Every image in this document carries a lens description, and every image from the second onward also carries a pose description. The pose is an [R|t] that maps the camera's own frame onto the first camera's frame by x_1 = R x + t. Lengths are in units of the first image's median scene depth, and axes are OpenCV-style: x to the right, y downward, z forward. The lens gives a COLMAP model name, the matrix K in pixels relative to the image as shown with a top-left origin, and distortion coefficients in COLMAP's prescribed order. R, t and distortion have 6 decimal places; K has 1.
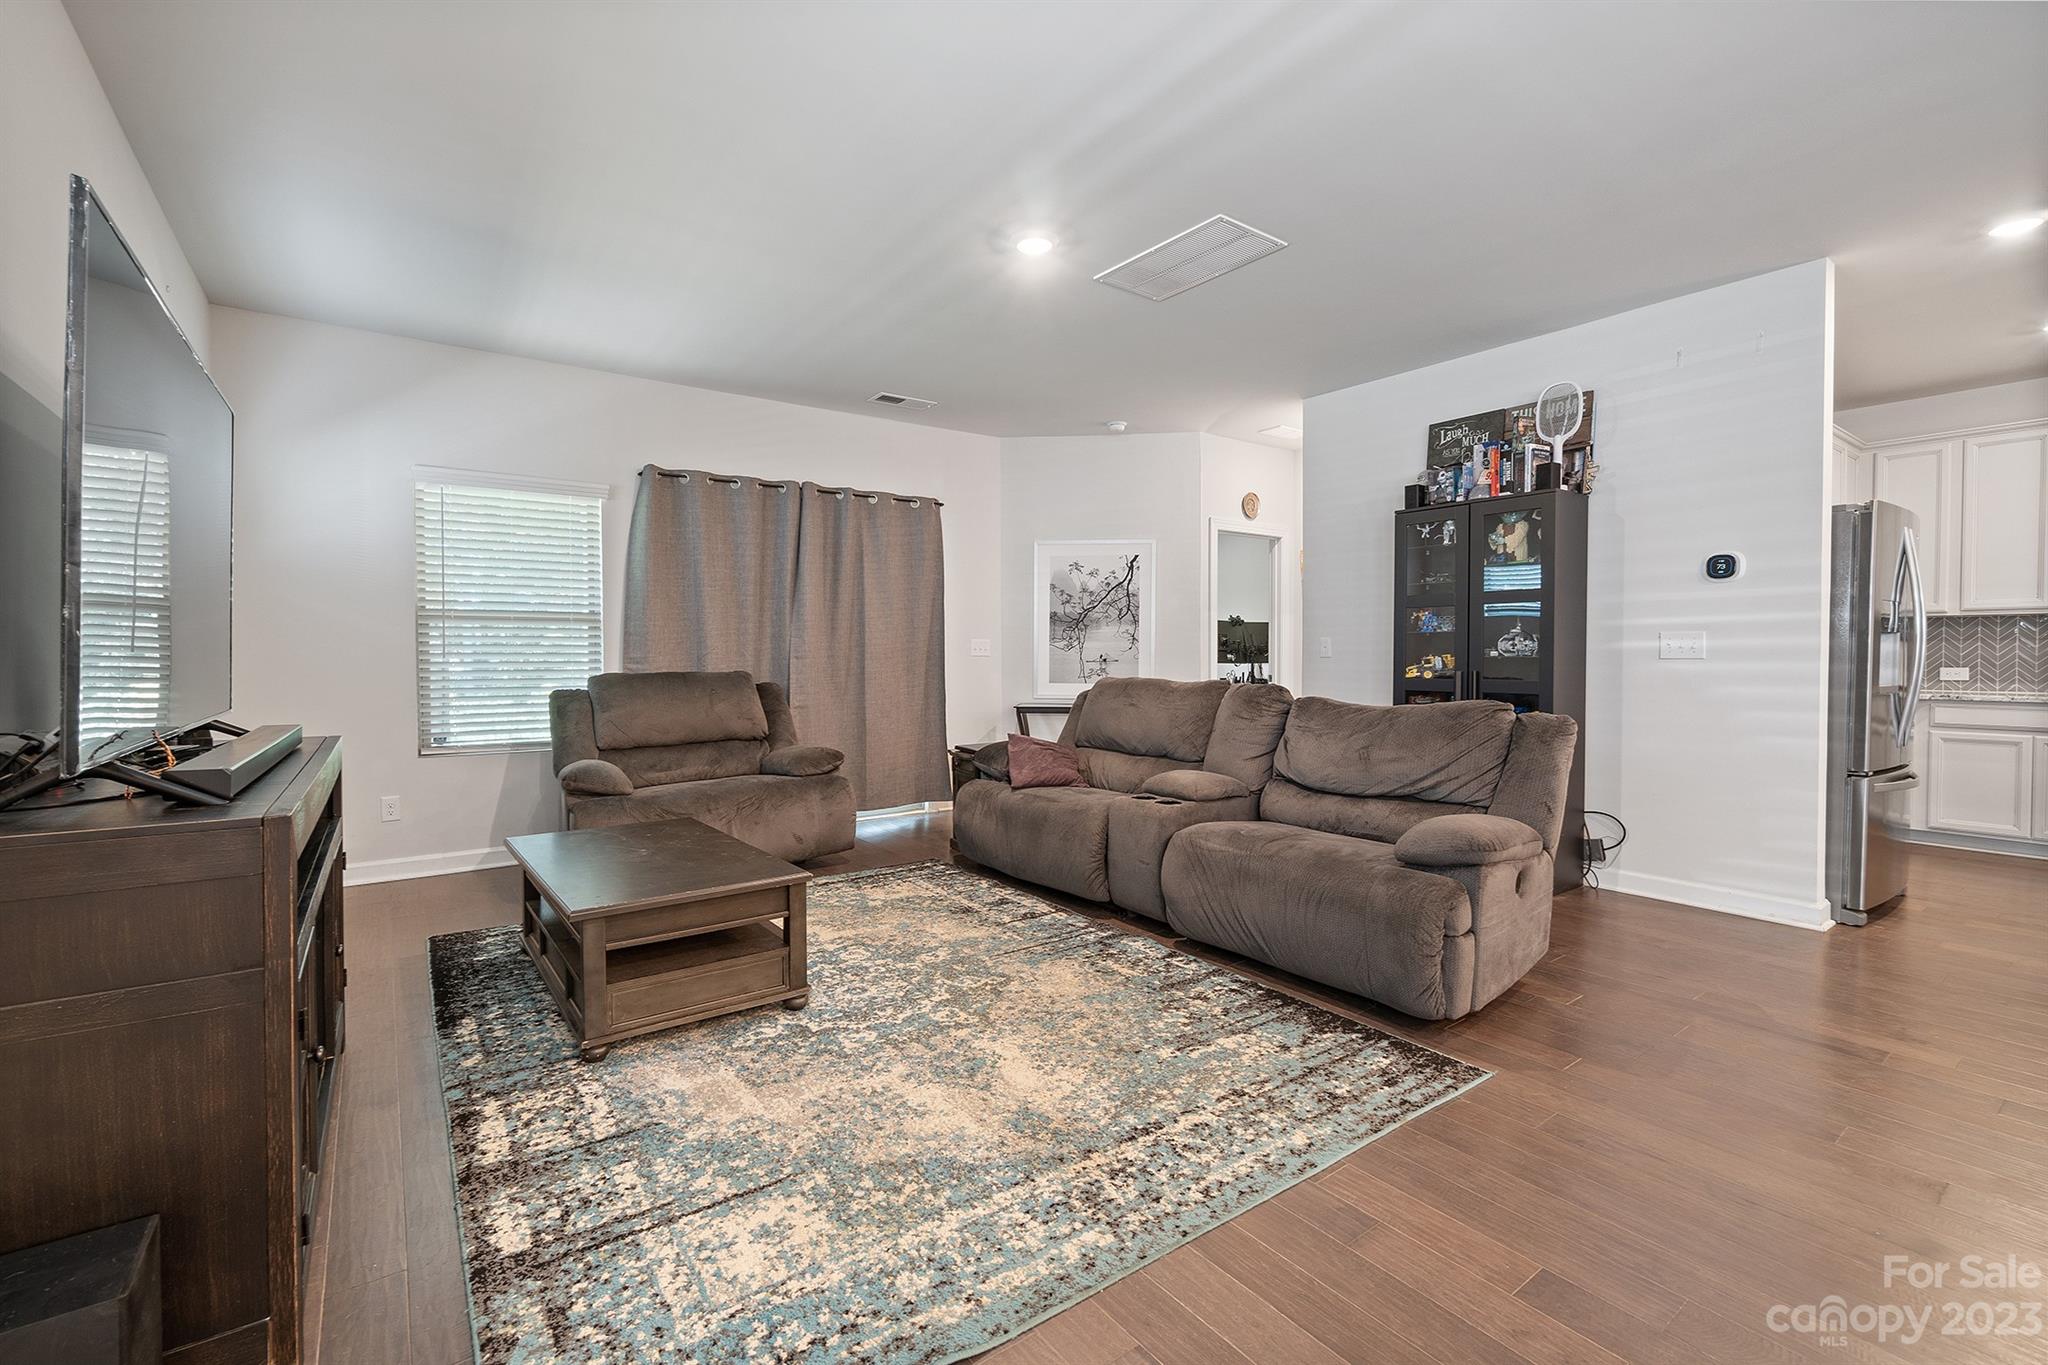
lens RADIAL K [[876.2, 0, 1009.1], [0, 876.2, 672.3], [0, 0, 1]] dist [-0.002718, 0.000186]
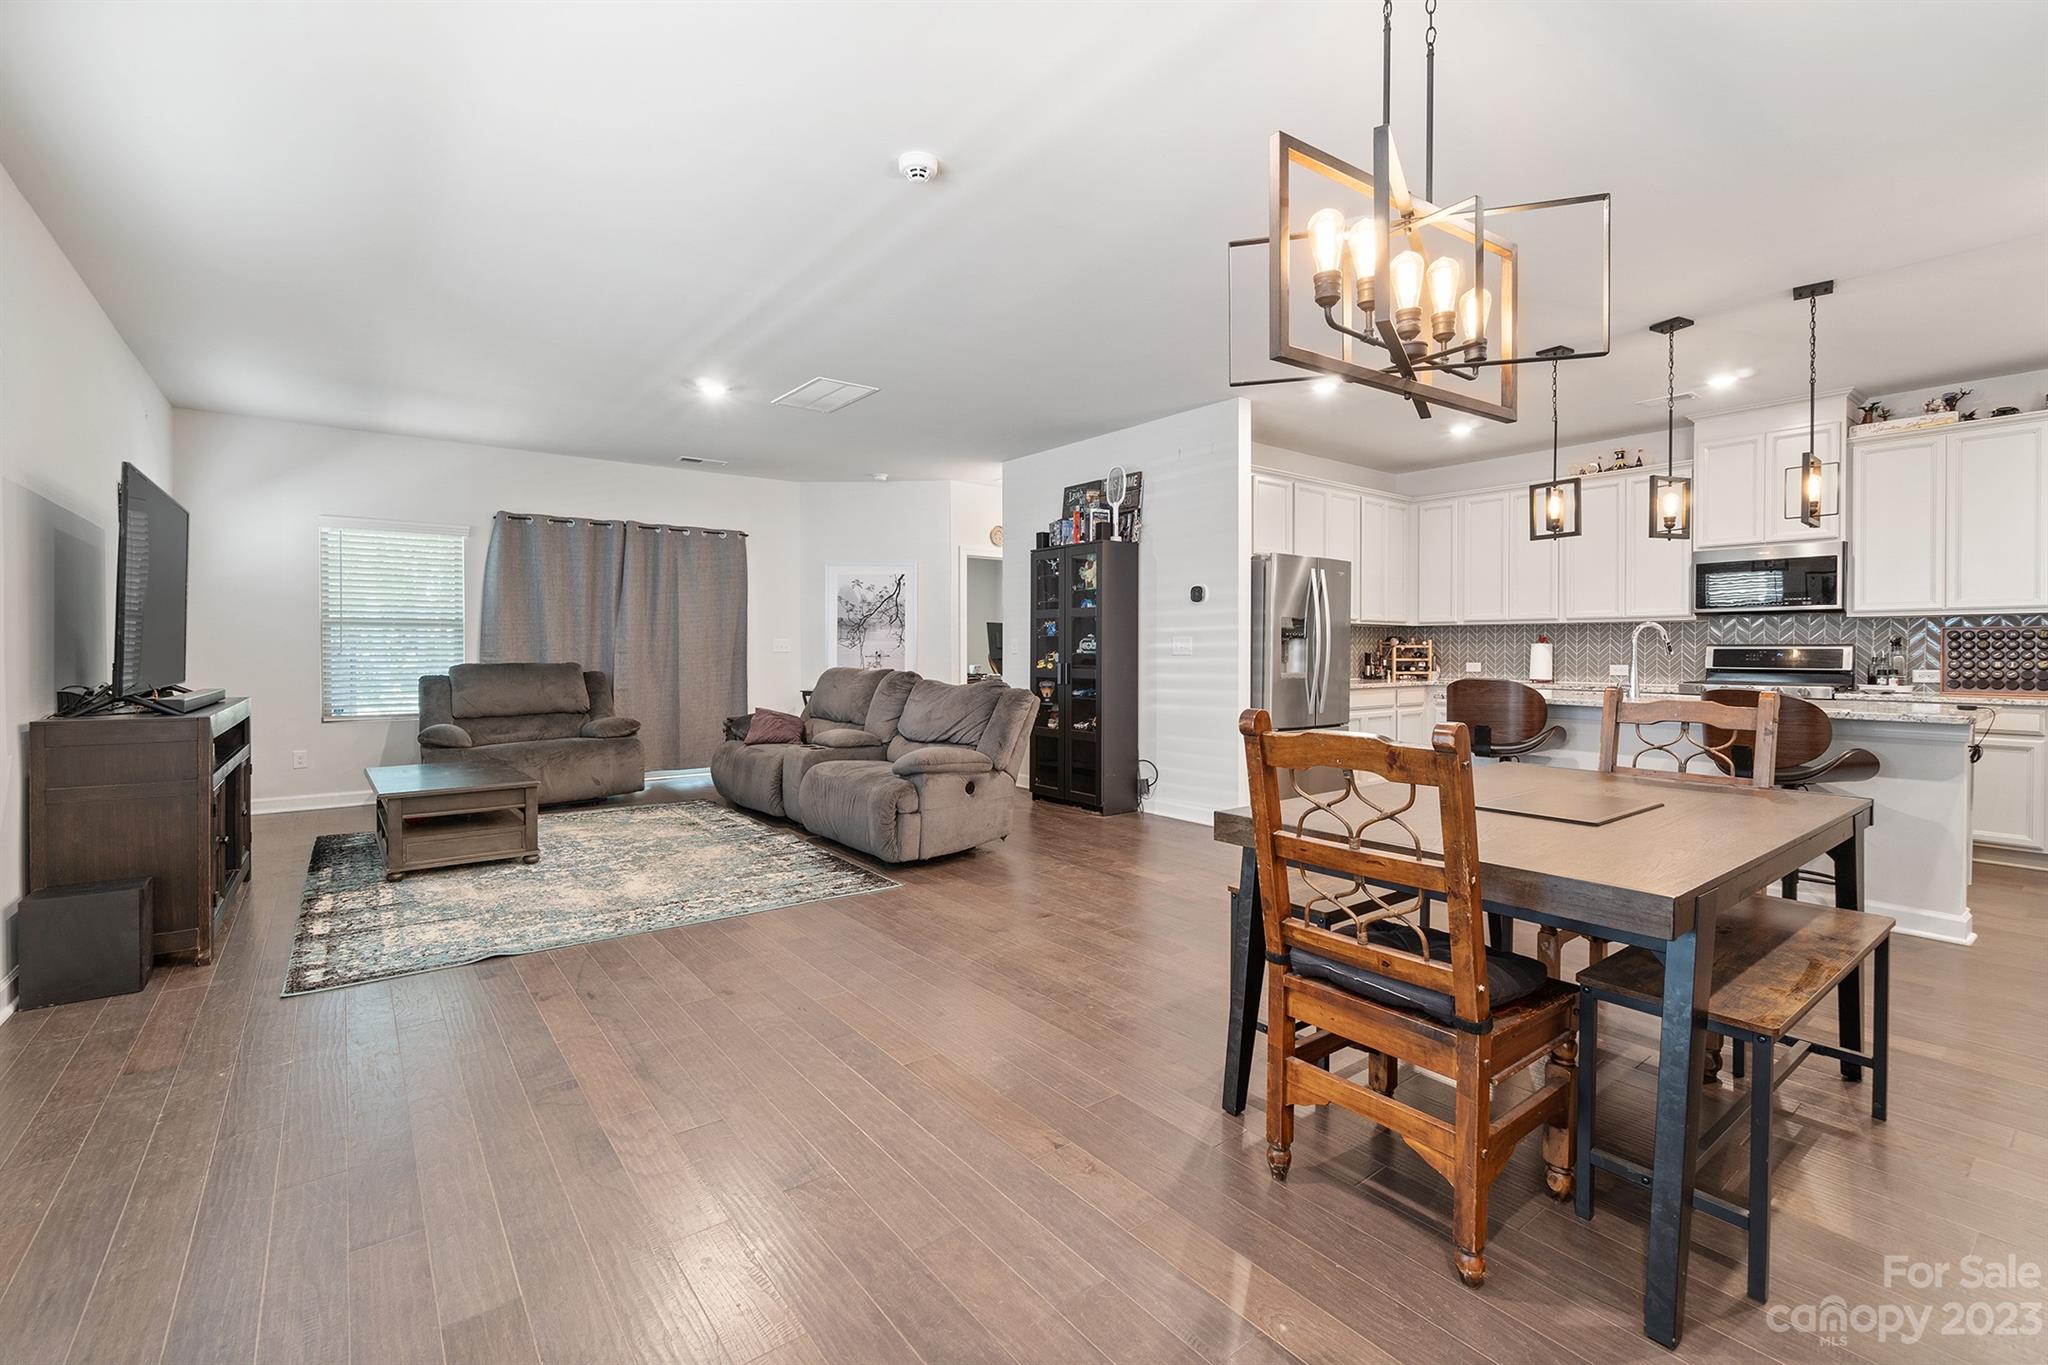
lens RADIAL K [[883.9, 0, 1010.3], [0, 883.9, 658.0], [0, 0, 1]] dist [-0.002259, 0.001228]
pose [[0.999669, 0.002644, 0.025590, 0.470627], [-0.002320, 0.999917, -0.012670, 0.010151], [-0.025621, 0.012606, 0.999592, -0.531597]]
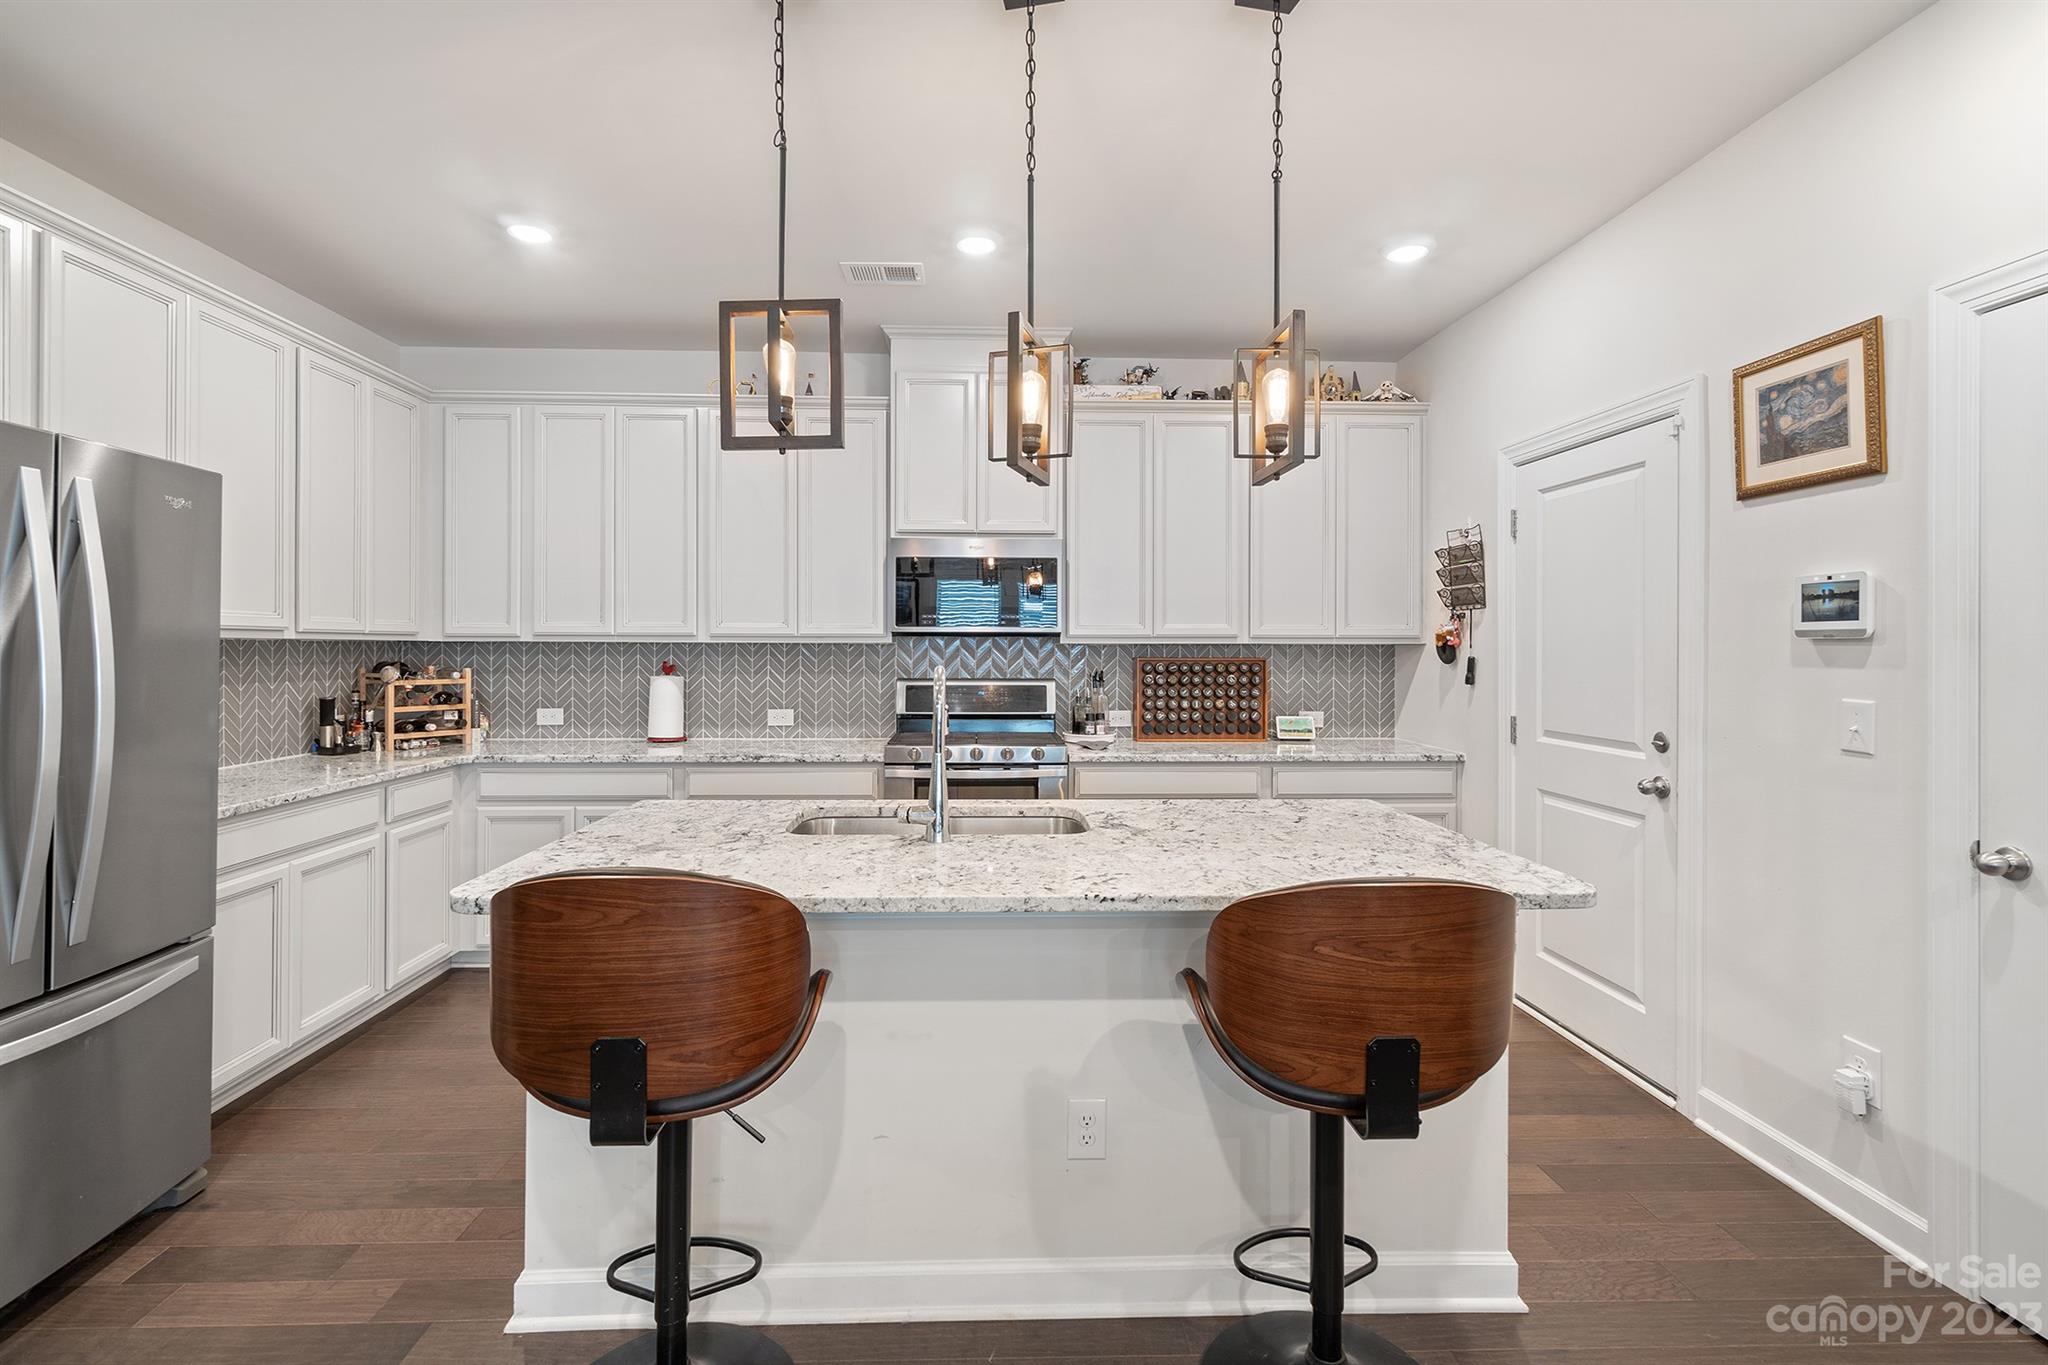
lens RADIAL K [[924.6, 0, 1008.6], [0, 924.6, 645.7], [0, 0, 1]] dist [0.003062, 0.000797]
pose [[0.553901, 0.004309, 0.832571, 0.928335], [0.015308, 0.999765, -0.015359, -0.060466], [-0.832442, 0.021252, 0.553705, 0.329868]]
